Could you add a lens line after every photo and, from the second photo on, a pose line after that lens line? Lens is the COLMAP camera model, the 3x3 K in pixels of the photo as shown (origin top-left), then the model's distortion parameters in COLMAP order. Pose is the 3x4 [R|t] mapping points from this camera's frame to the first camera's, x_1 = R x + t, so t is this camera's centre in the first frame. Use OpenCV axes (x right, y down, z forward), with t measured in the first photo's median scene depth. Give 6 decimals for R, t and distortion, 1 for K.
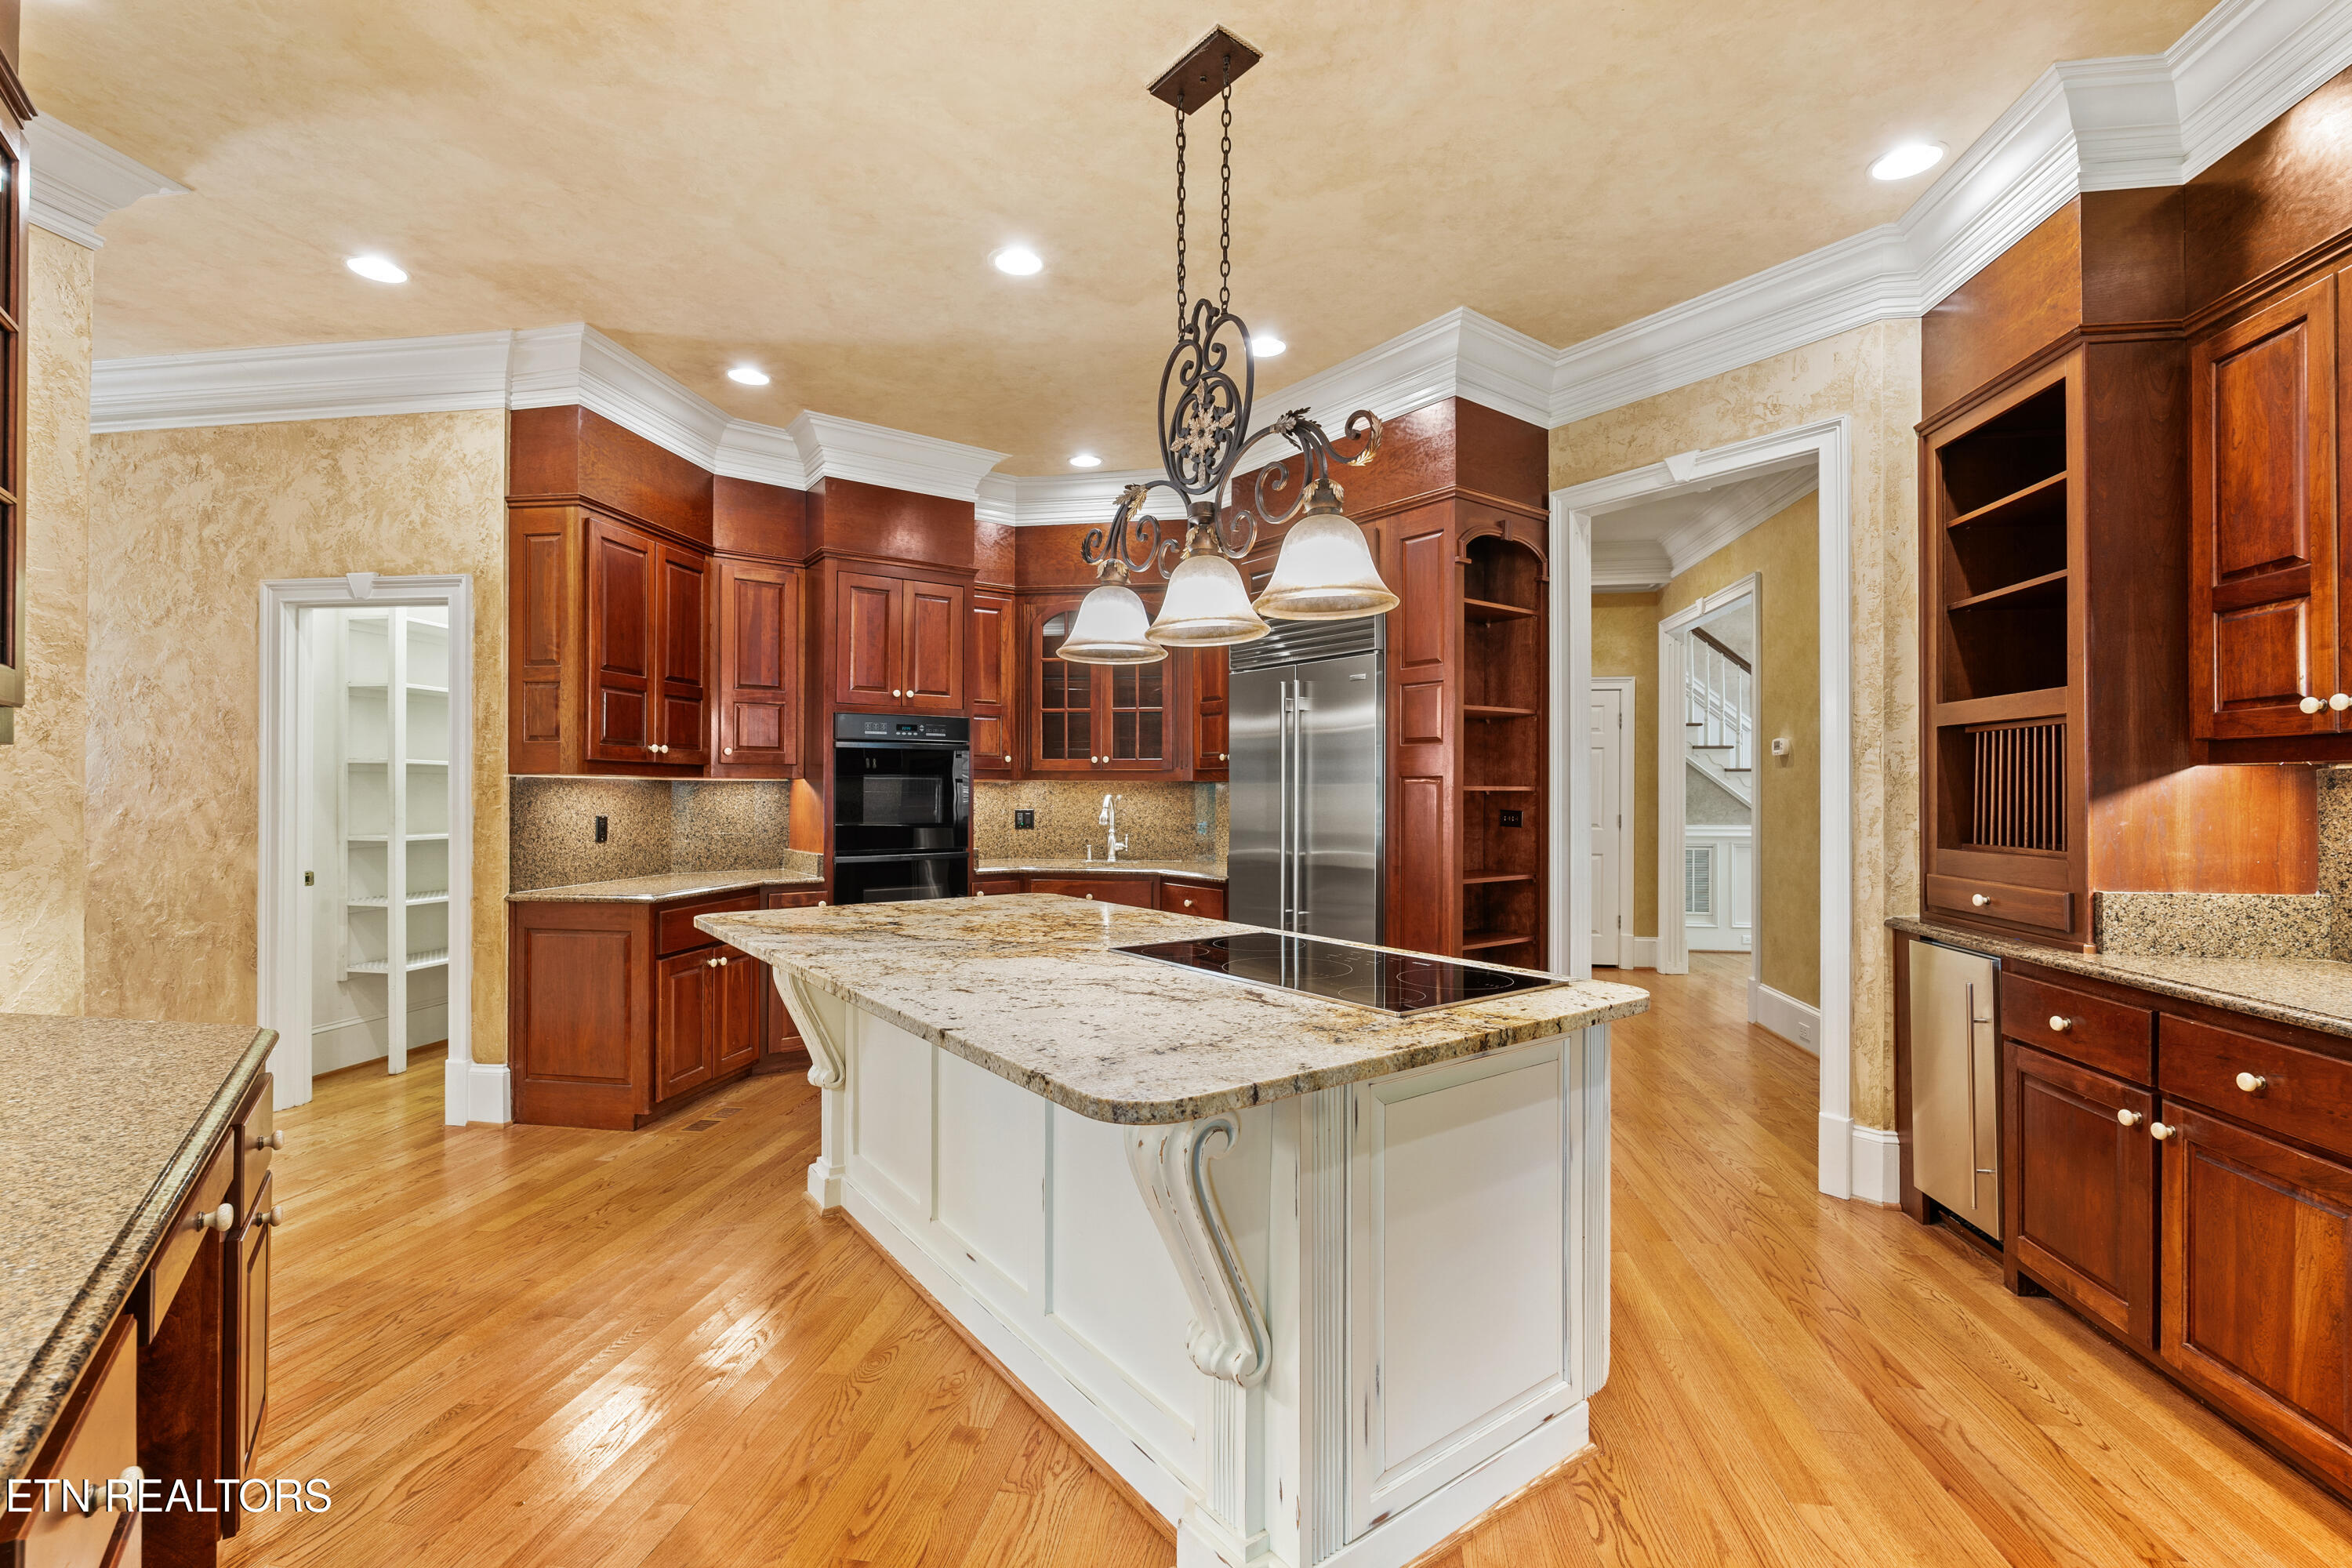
lens RADIAL K [[1055.9, 0, 1171.4], [0, 1055.9, 784.5], [0, 0, 1]] dist [-0.002467, 0.002210]
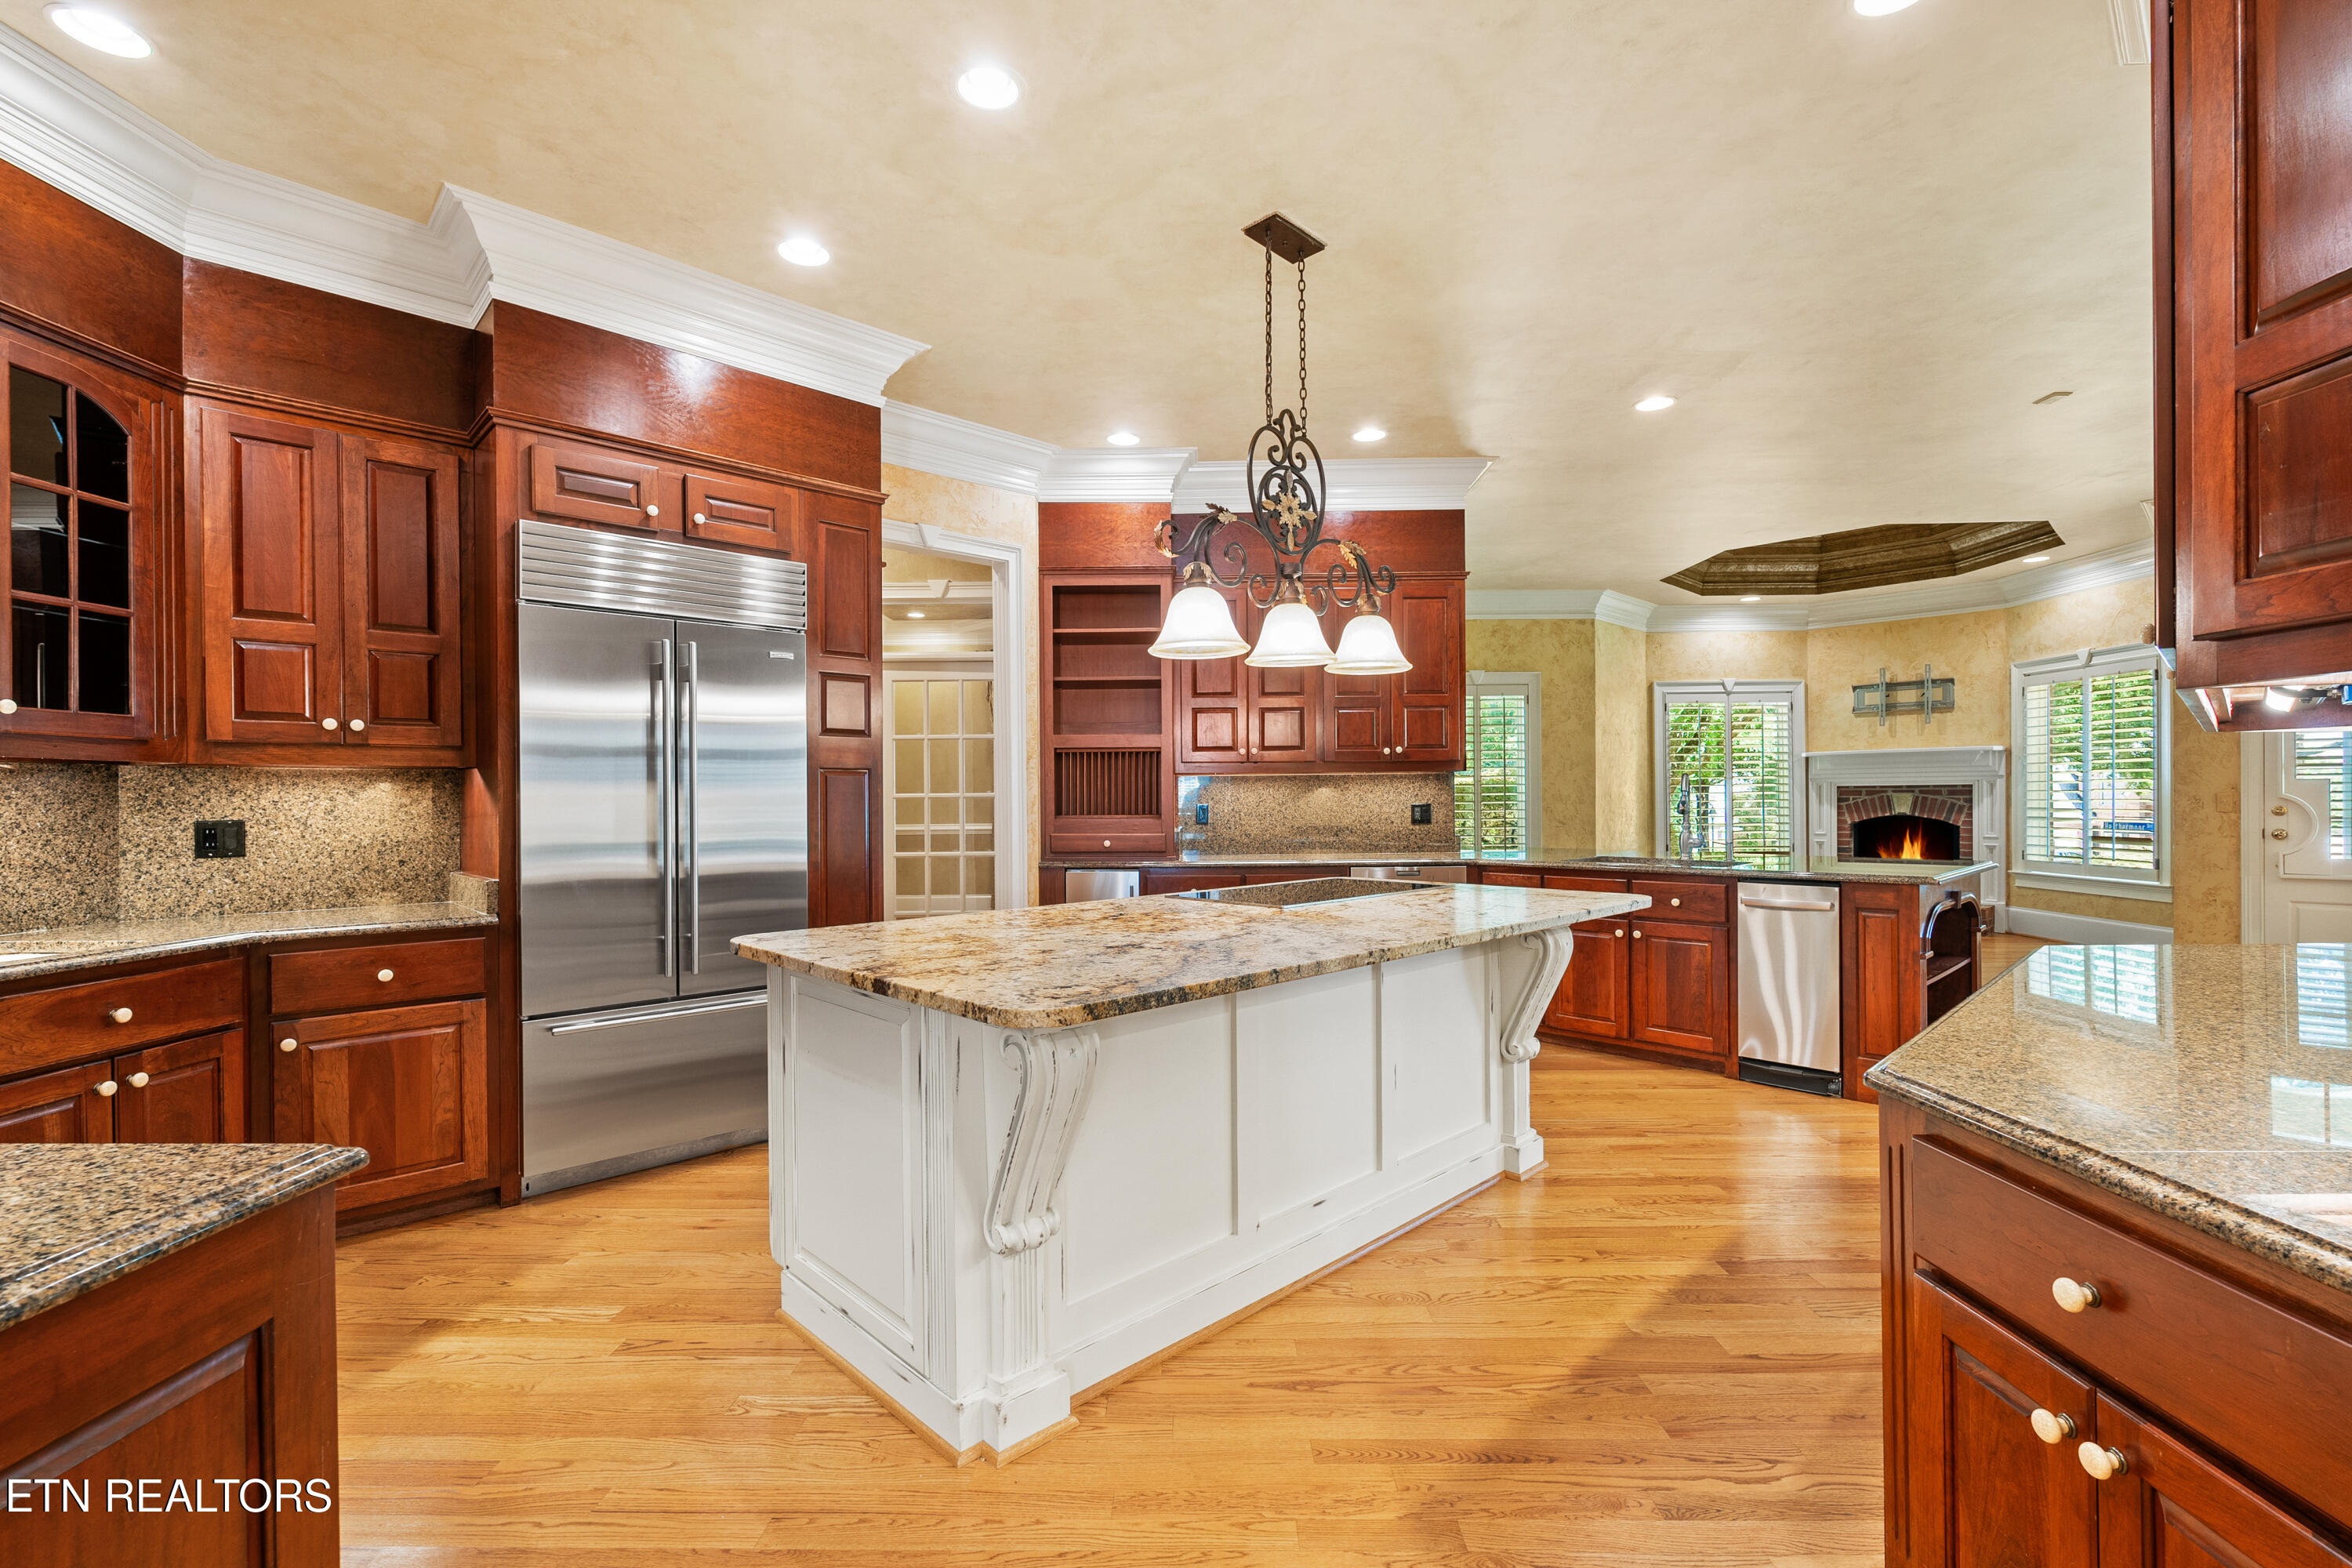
lens RADIAL K [[1055.9, 0, 1192.2], [0, 1055.9, 794.1], [0, 0, 1]] dist [-0.002467, 0.002210]
pose [[-0.163011, 0.001298, 0.986623, -1.122309], [0.000904, 0.999999, -0.001167, 0.025344], [-0.986624, 0.000702, -0.163012, 1.182495]]
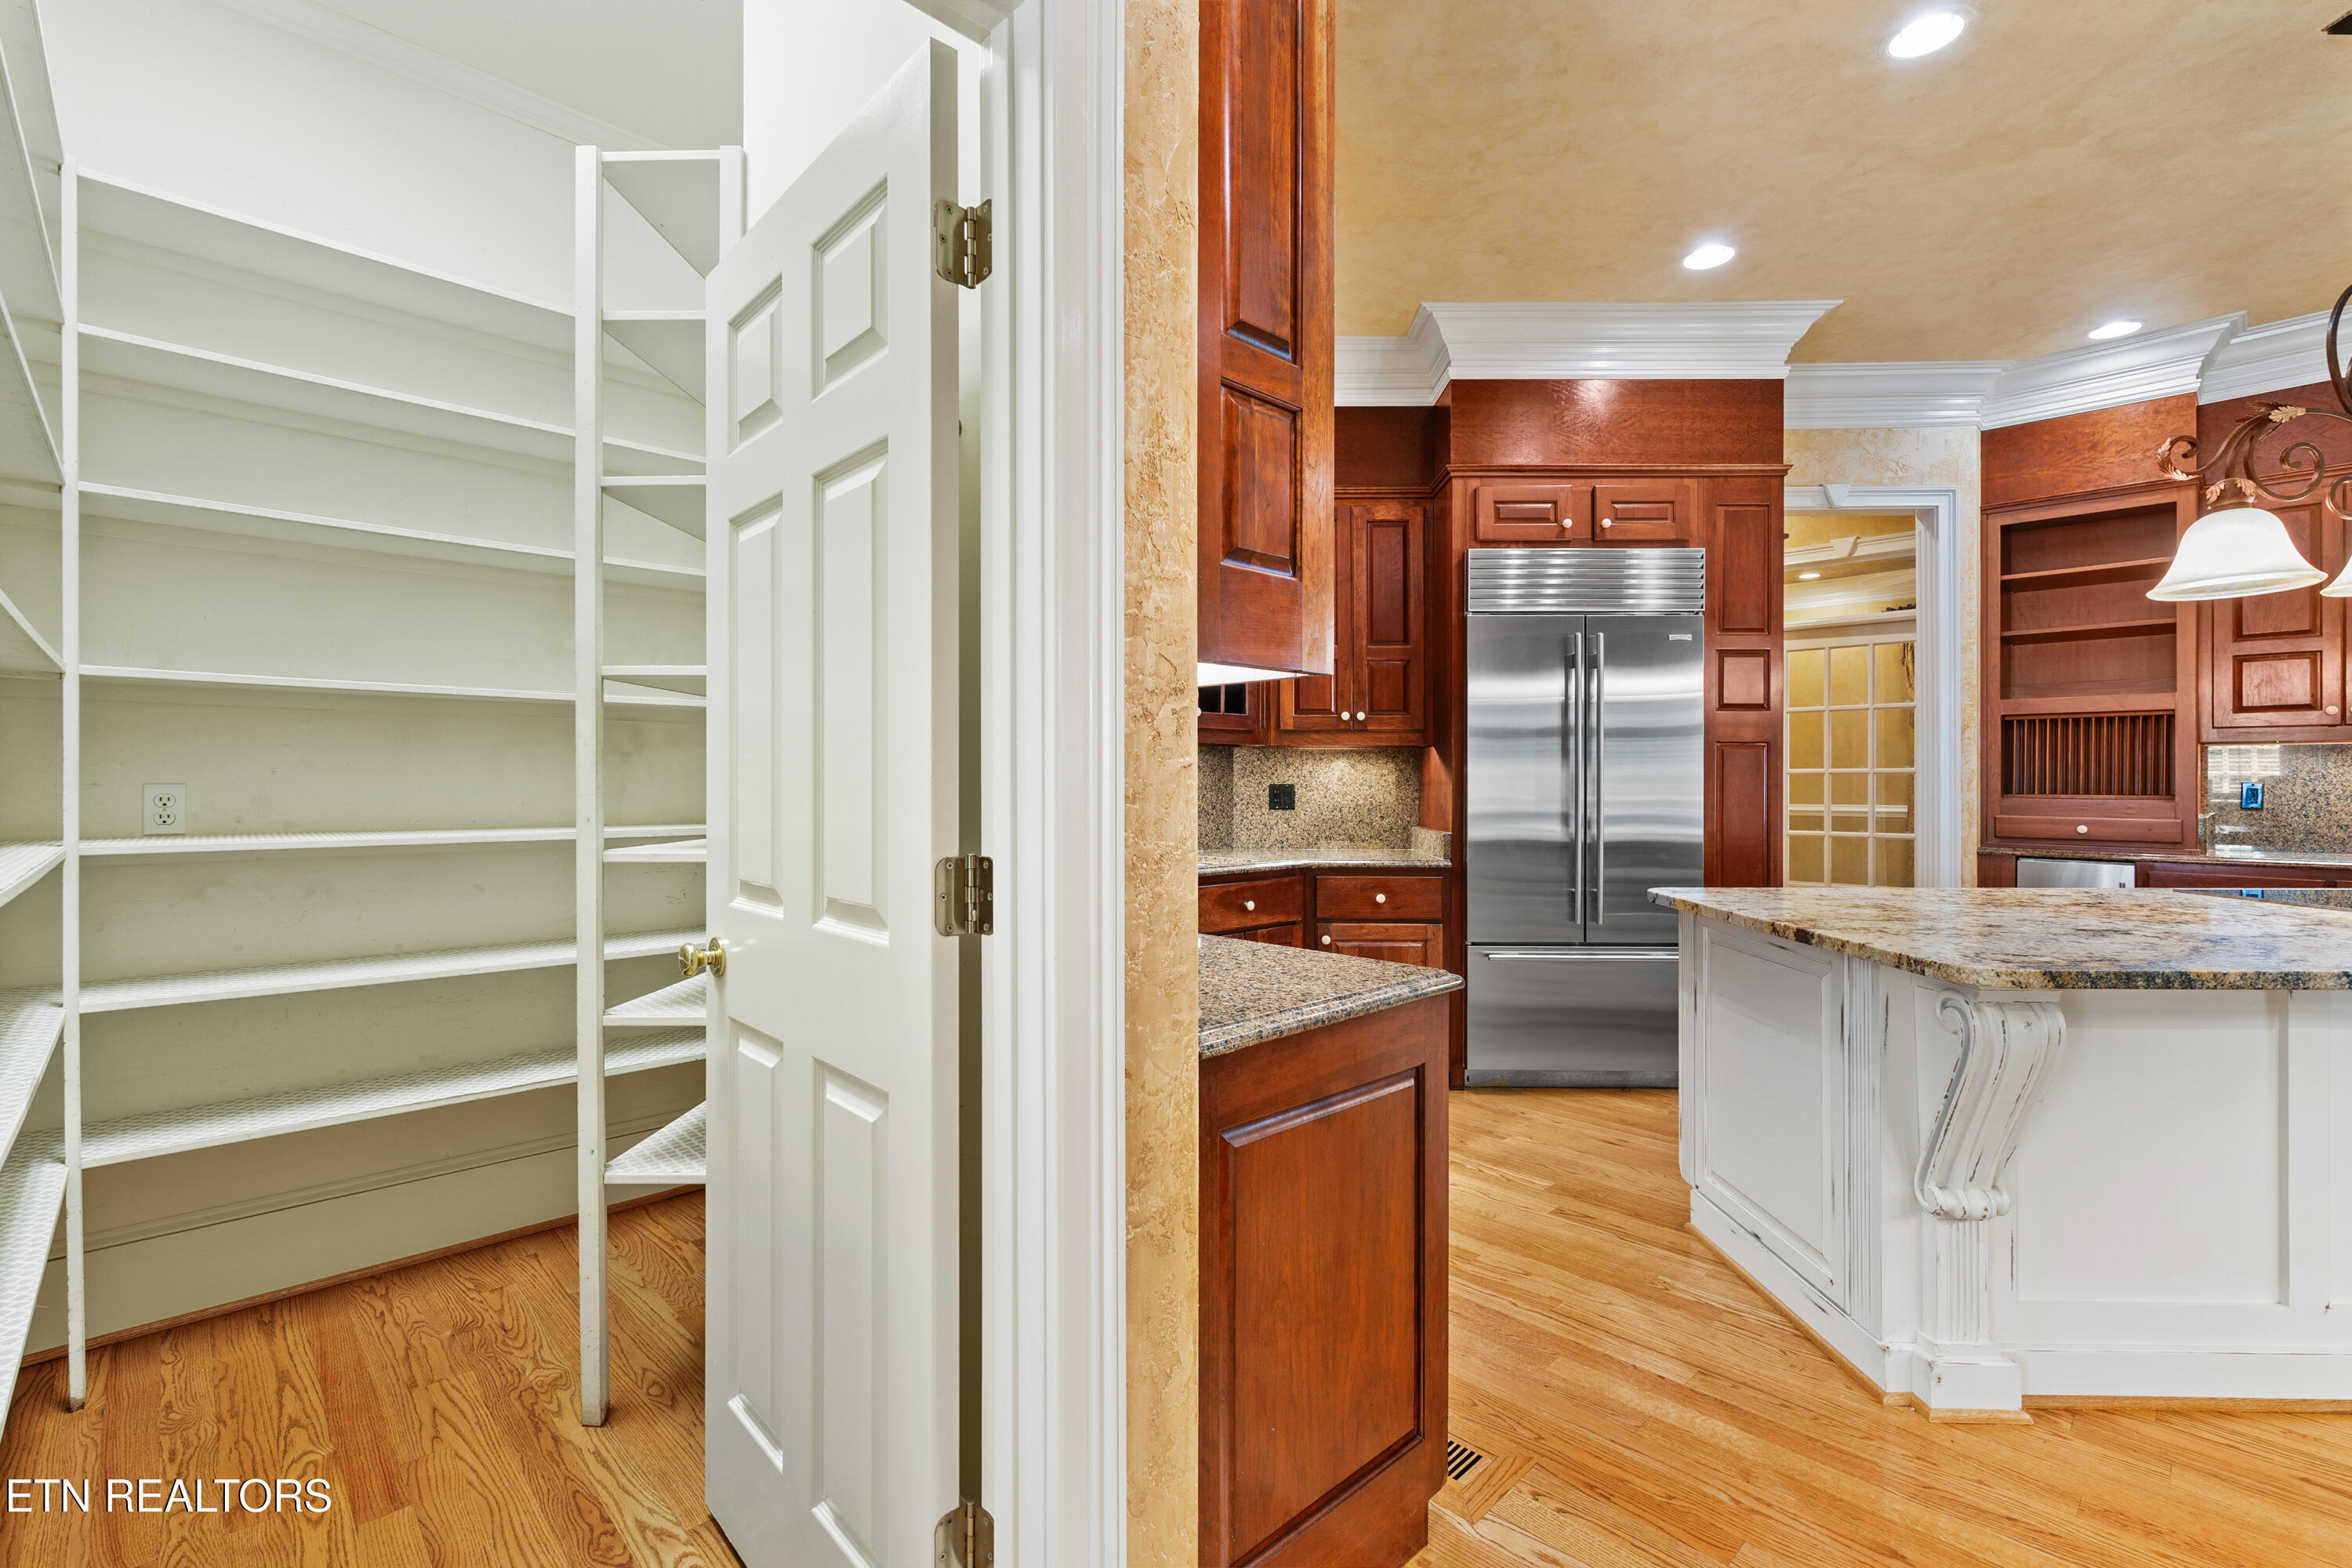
lens RADIAL K [[1055.9, 0, 1157.1], [0, 1055.9, 779.1], [0, 0, 1]] dist [-0.002467, 0.002210]
pose [[0.596106, -0.001829, 0.802904, -1.288787], [-0.004227, 0.999976, 0.005417, 0.035151], [-0.802895, -0.006623, 0.596084, 1.192694]]
